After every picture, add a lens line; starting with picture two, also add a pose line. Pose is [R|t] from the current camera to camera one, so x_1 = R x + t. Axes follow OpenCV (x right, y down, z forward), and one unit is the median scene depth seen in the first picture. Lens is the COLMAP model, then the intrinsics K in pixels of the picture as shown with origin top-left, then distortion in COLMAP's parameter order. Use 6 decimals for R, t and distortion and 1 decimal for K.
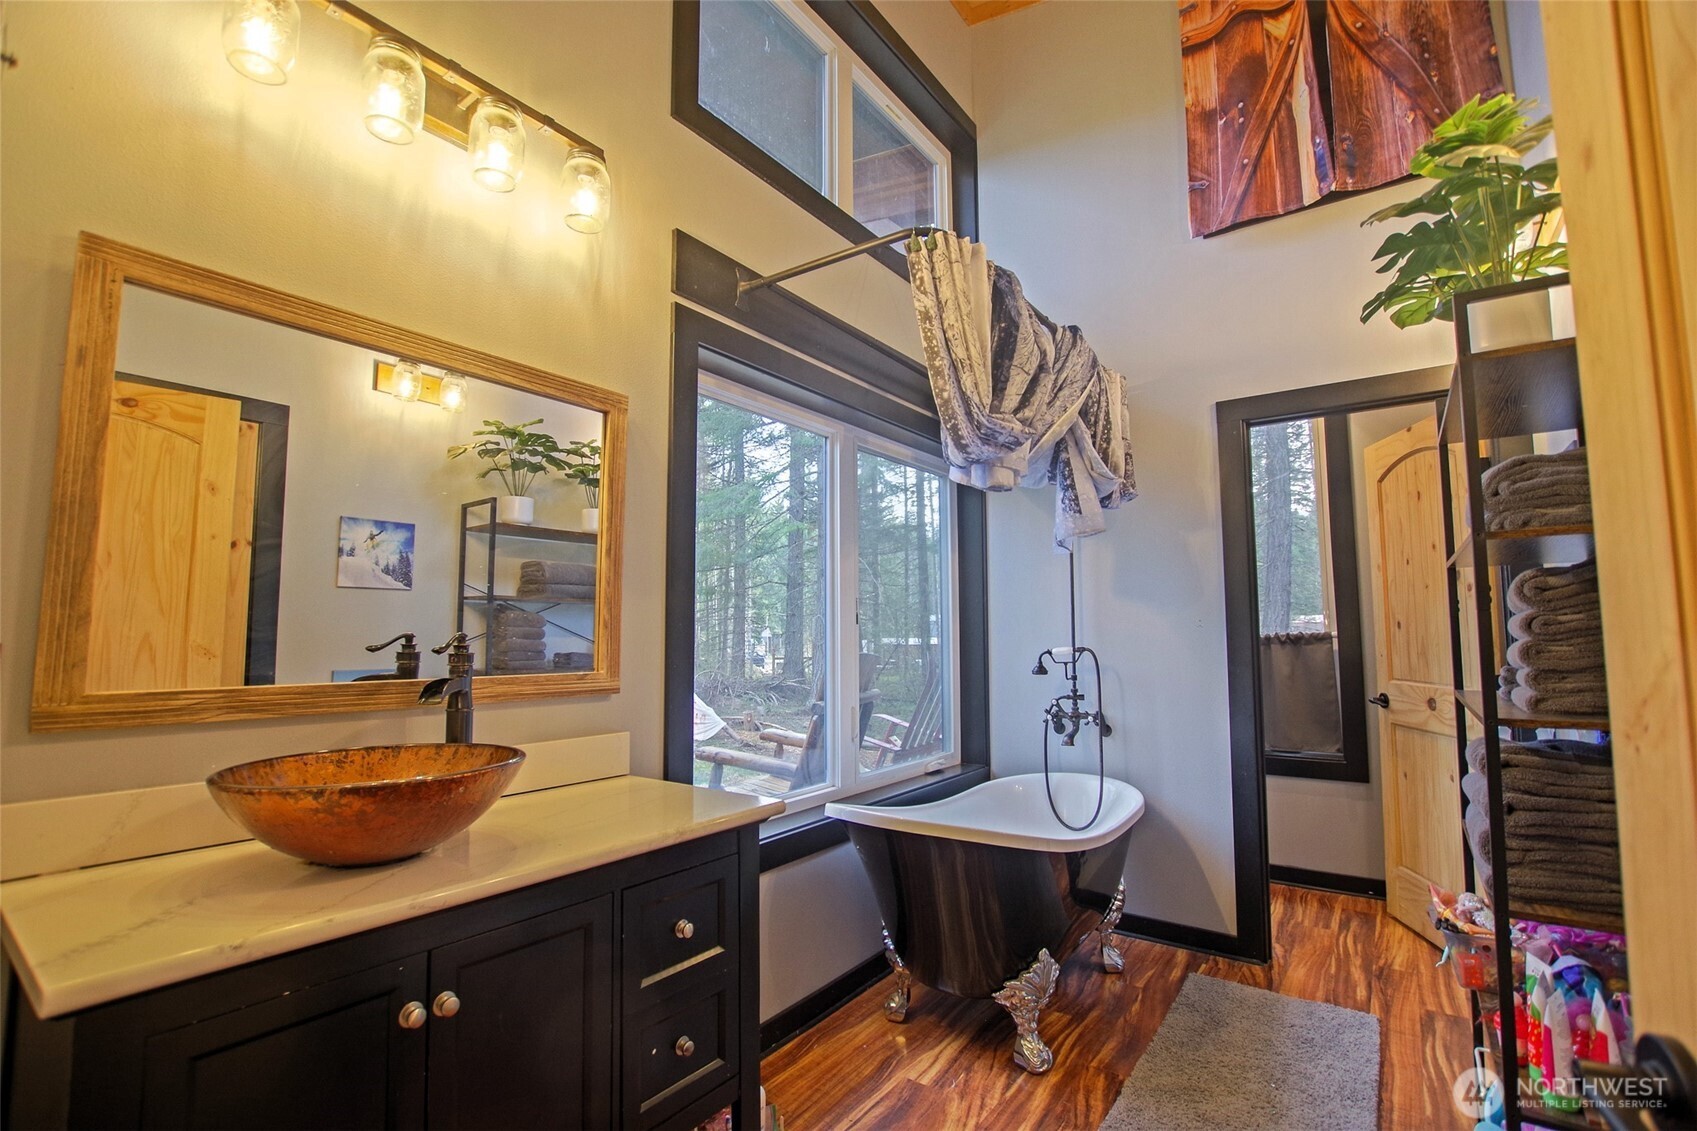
lens RADIAL K [[759.2, 0, 845.5], [0, 759.2, 569.2], [0, 0, 1]] dist [-0.028680, -0.000502]
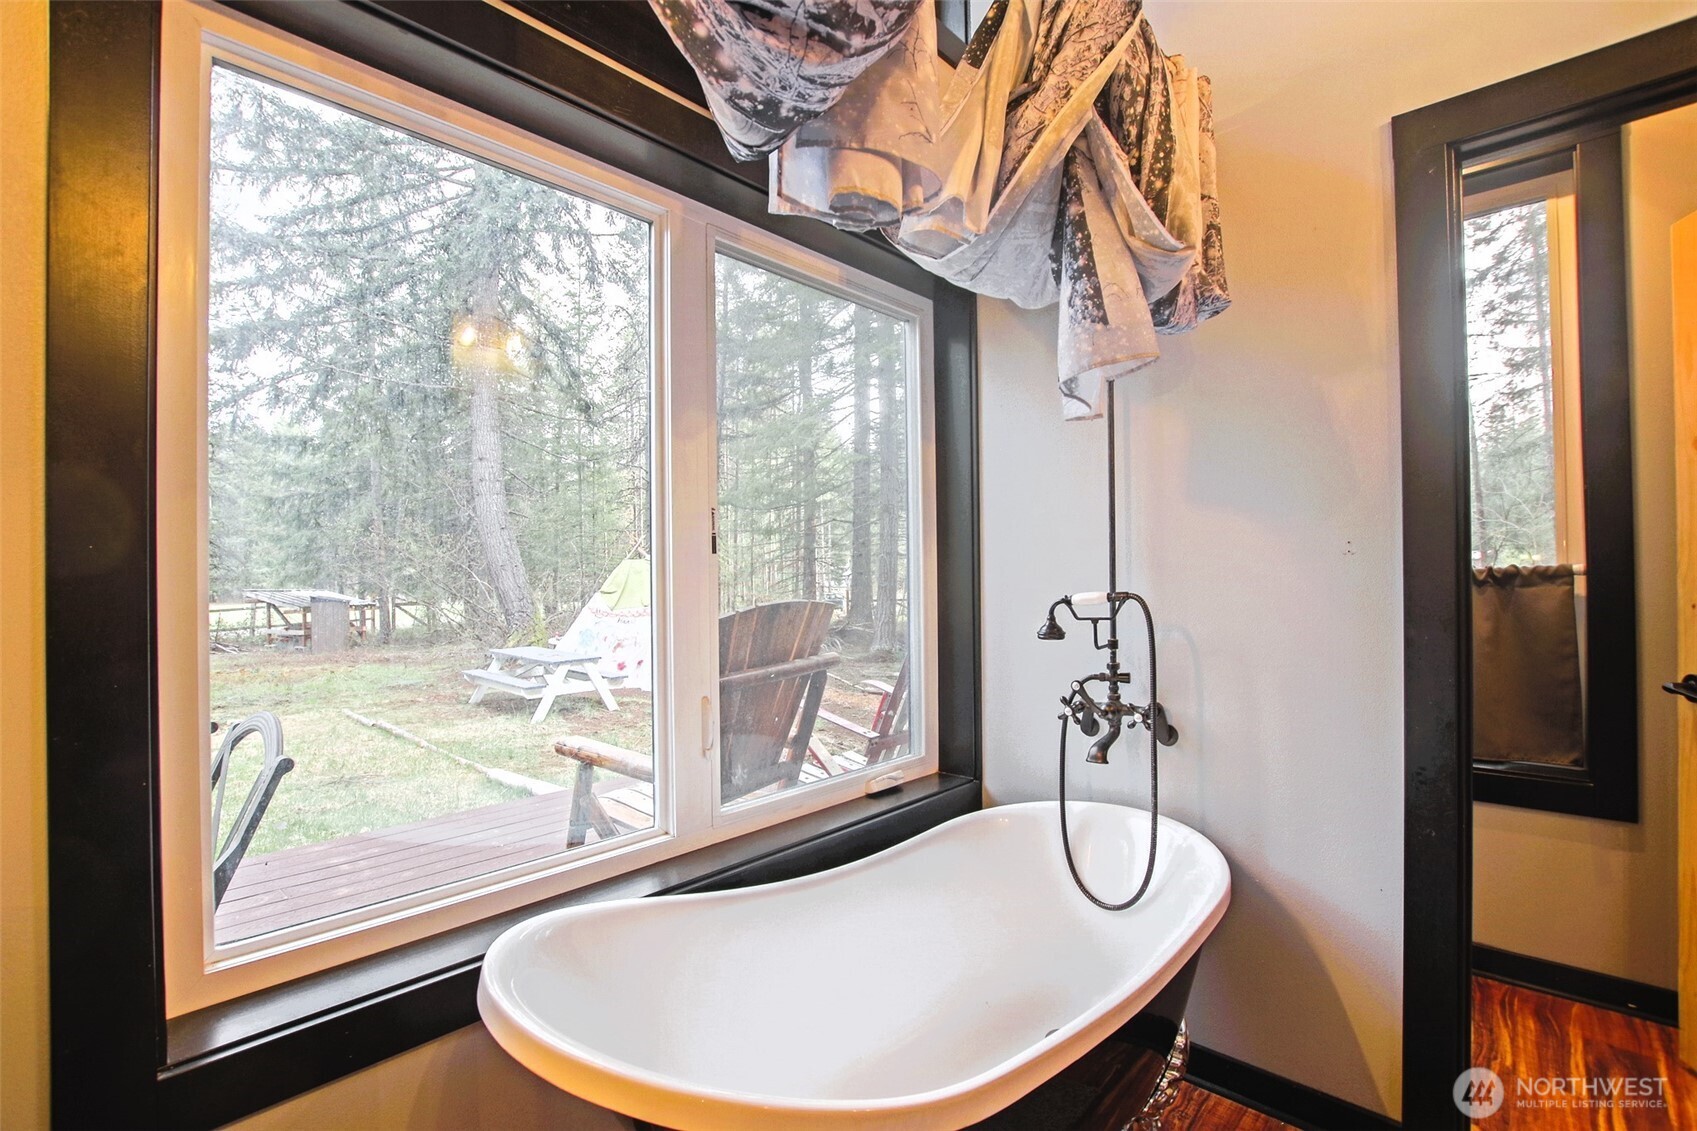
lens RADIAL K [[749.1, 0, 867.1], [0, 749.1, 571.0], [0, 0, 1]] dist [-0.029411, 0.005711]
pose [[0.994656, -0.007298, -0.102986, 0.177815], [0.015388, 0.996836, 0.077977, 0.040508], [0.102091, -0.079145, 0.991622, 0.425896]]
